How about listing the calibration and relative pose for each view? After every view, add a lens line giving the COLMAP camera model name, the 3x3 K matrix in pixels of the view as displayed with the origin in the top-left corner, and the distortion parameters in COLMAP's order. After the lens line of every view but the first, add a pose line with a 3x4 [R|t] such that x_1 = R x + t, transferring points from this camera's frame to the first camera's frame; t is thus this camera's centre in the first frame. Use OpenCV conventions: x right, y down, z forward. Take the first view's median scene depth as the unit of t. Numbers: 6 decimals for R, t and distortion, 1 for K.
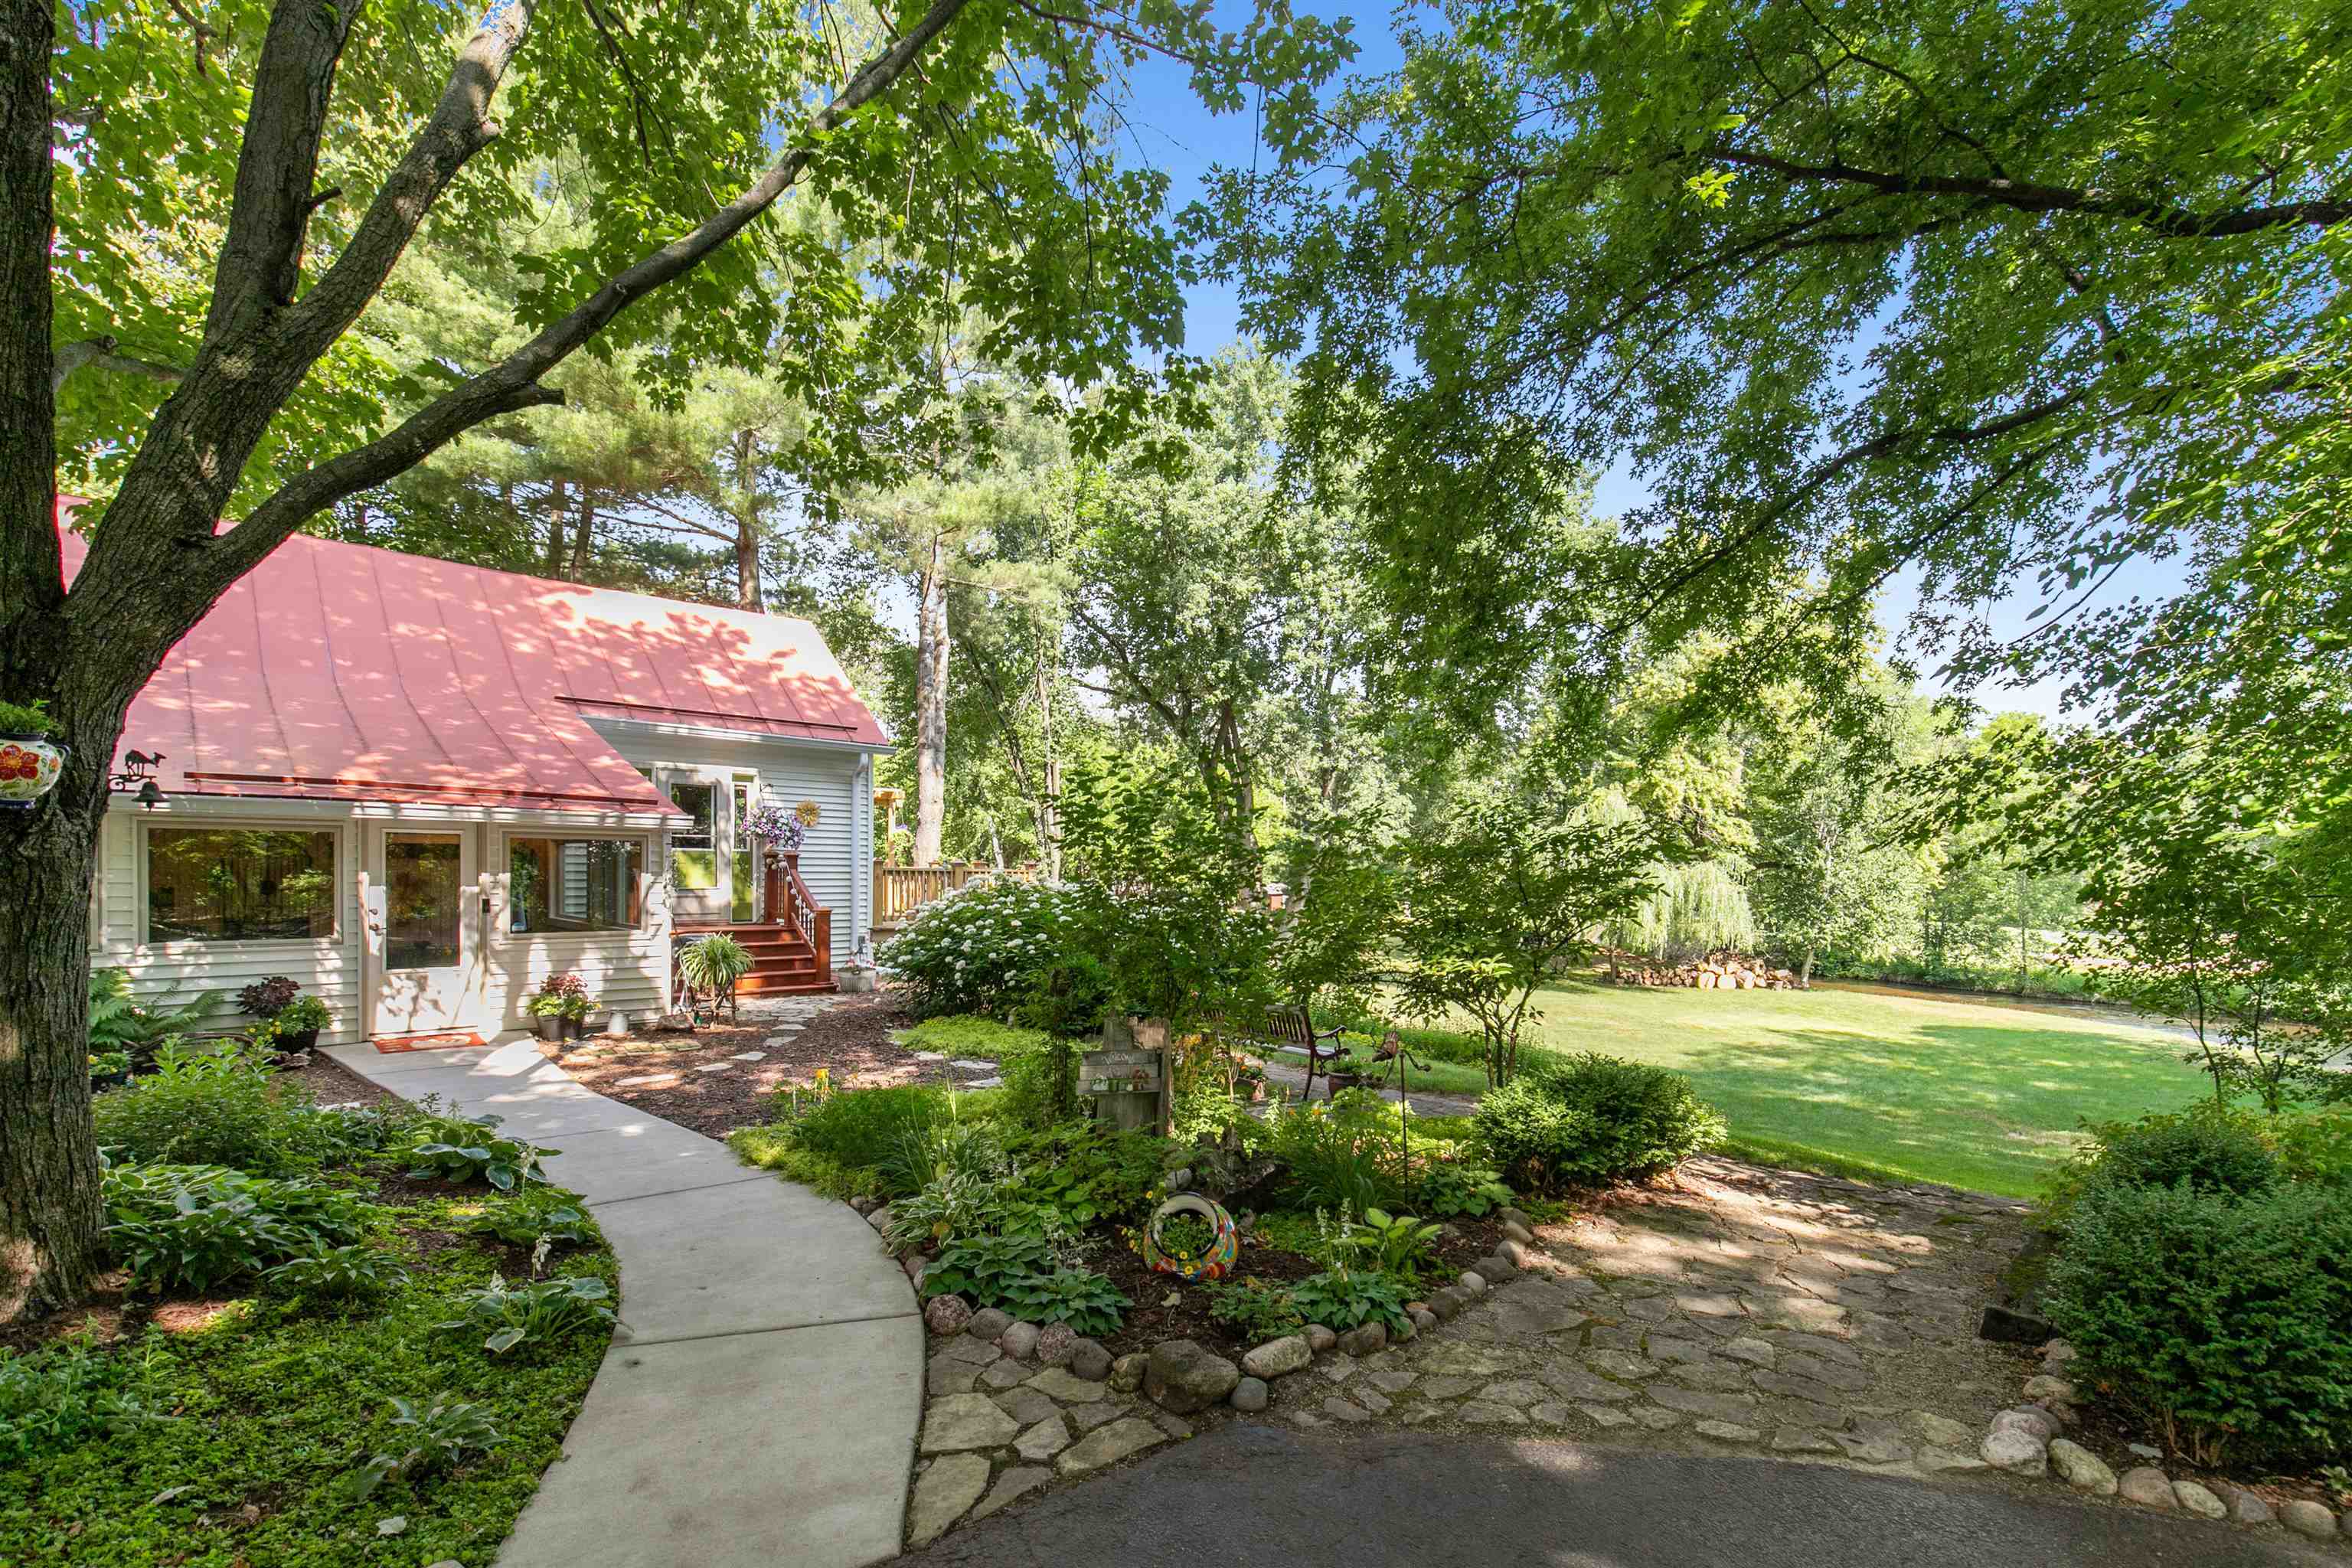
lens RADIAL K [[1115.8, 0, 1178.7], [0, 1115.8, 901.5], [0, 0, 1]] dist [-0.001372, -0.000311]
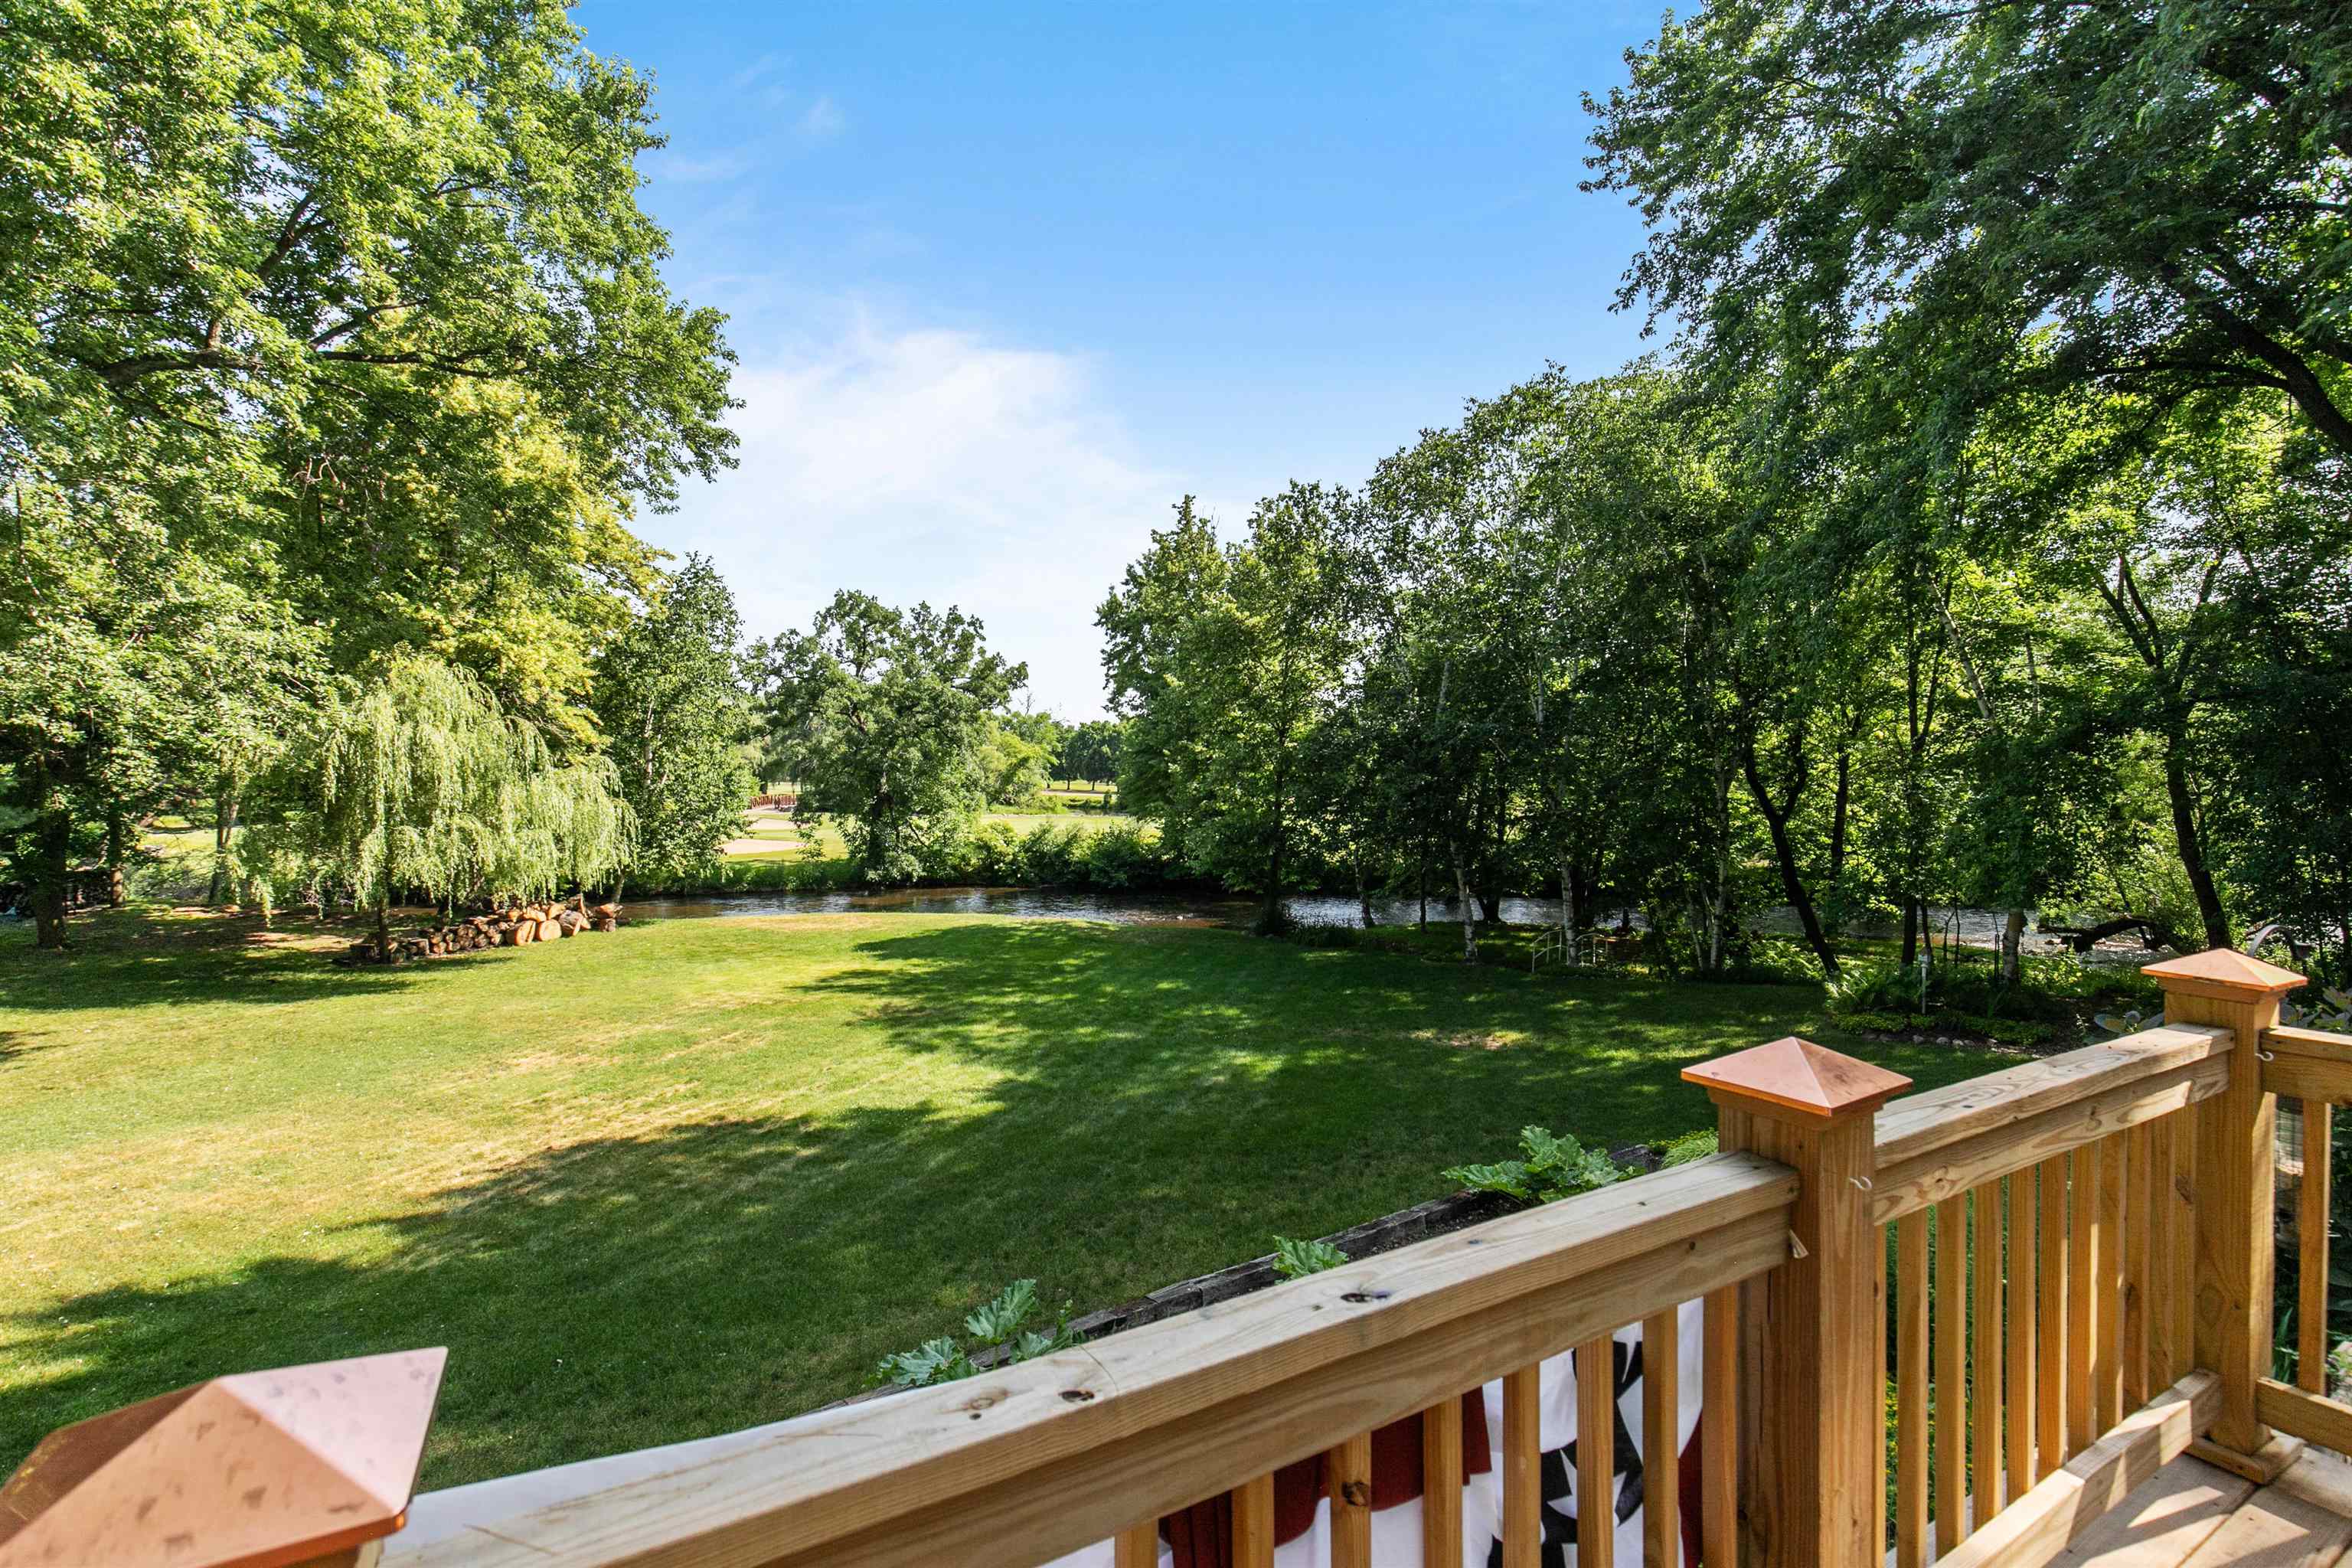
lens RADIAL K [[1074.0, 0, 1176.0], [0, 1074.0, 784.0], [0, 0, 1]] dist [0.001421, 0.000803]
pose [[0.200704, -0.024237, 0.979352, -0.116798], [0.028743, 0.999409, 0.018842, -0.026017], [-0.979230, 0.024368, 0.201282, 0.471639]]
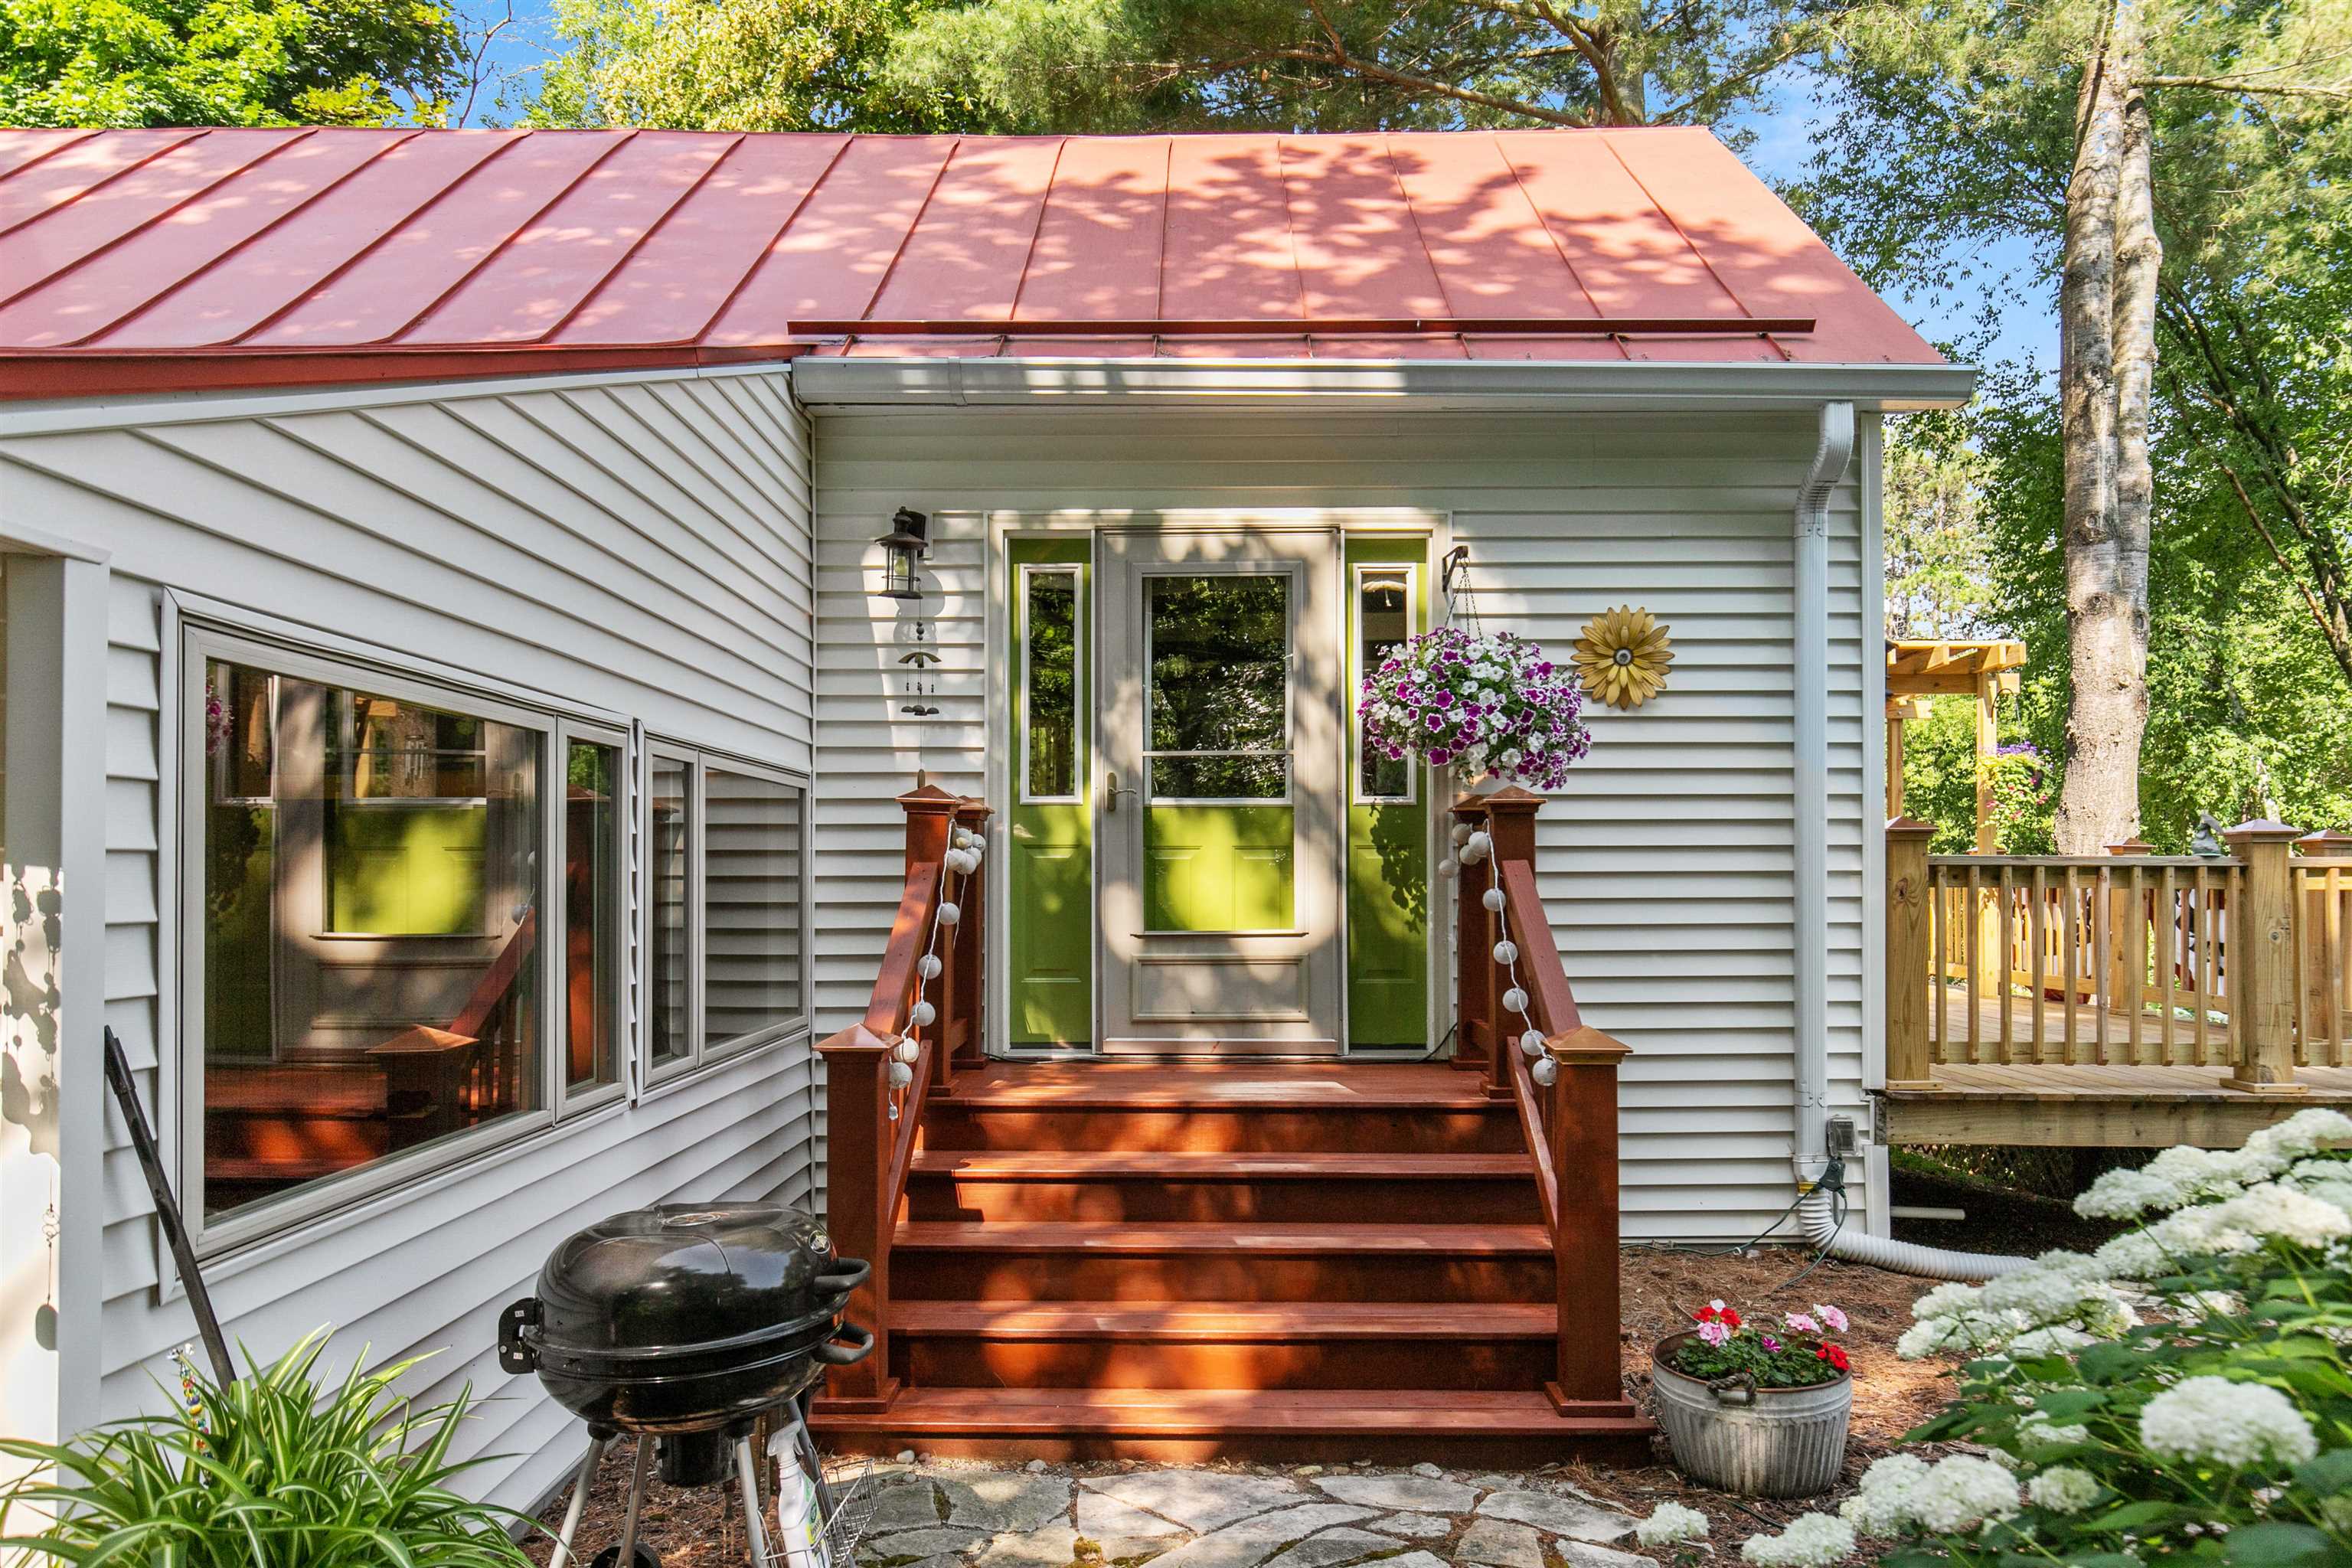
lens RADIAL K [[1563.2, 0, 1178.6], [0, 1563.2, 867.1], [0, 0, 1]] dist [0.002463, 0.001803]
pose [[0.734524, -0.020285, -0.678279, -0.057484], [-0.006756, 0.999285, -0.037203, -0.004940], [0.678549, 0.031909, 0.733862, 0.241334]]
